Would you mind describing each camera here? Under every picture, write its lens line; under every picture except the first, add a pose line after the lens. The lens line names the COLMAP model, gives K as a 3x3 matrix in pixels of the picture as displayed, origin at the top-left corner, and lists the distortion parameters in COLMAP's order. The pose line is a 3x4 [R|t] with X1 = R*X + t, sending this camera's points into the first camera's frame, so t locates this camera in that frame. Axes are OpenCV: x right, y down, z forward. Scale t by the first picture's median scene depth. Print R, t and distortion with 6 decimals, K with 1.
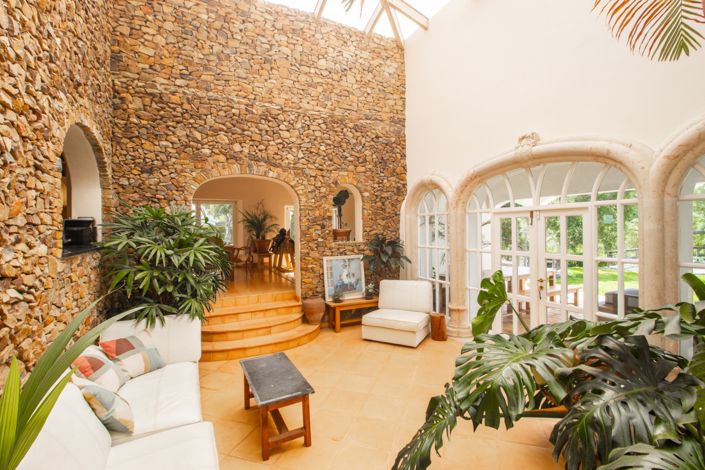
lens RADIAL K [[324.7, 0, 354.5], [0, 324.7, 231.8], [0, 0, 1]] dist [-0.024081, -0.000438]
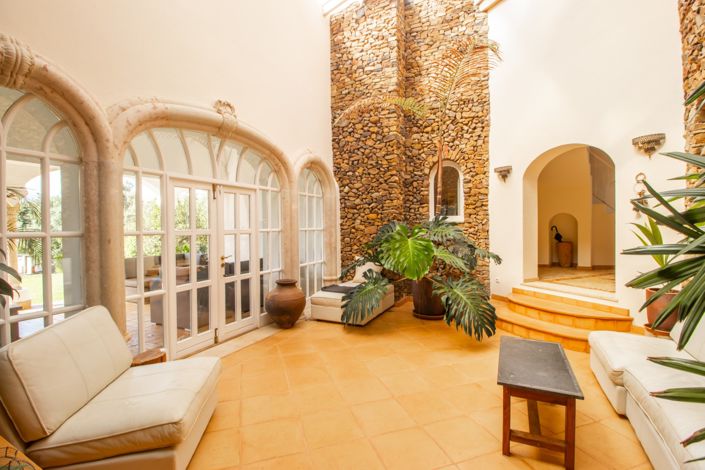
lens RADIAL K [[324.7, 0, 353.0], [0, 324.7, 234.7], [0, 0, 1]] dist [-0.024081, -0.000438]
pose [[-0.605826, 0.004102, 0.795587, -0.289763], [0.032332, 0.999288, 0.019469, 0.050997], [-0.794940, 0.037518, -0.605527, 0.854186]]
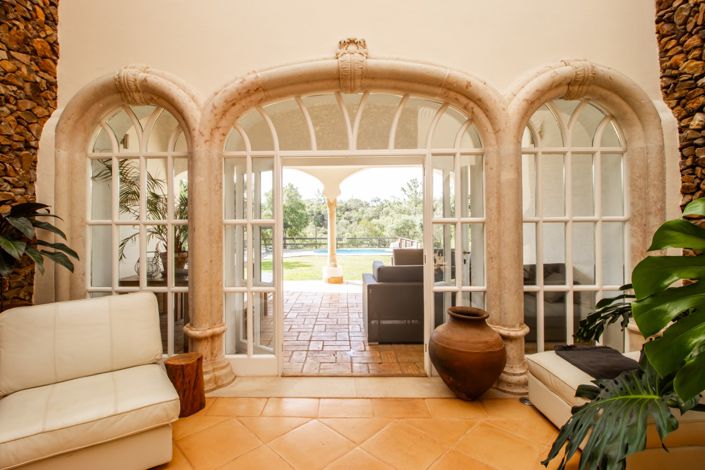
lens RADIAL K [[355.1, 0, 360.5], [0, 355.1, 211.0], [0, 0, 1]] dist [-0.024732, -0.001069]
pose [[0.467397, 0.024070, 0.883720, -0.064479], [0.014115, 0.999299, -0.034684, 0.052267], [-0.883935, 0.028685, 0.466729, 0.432438]]
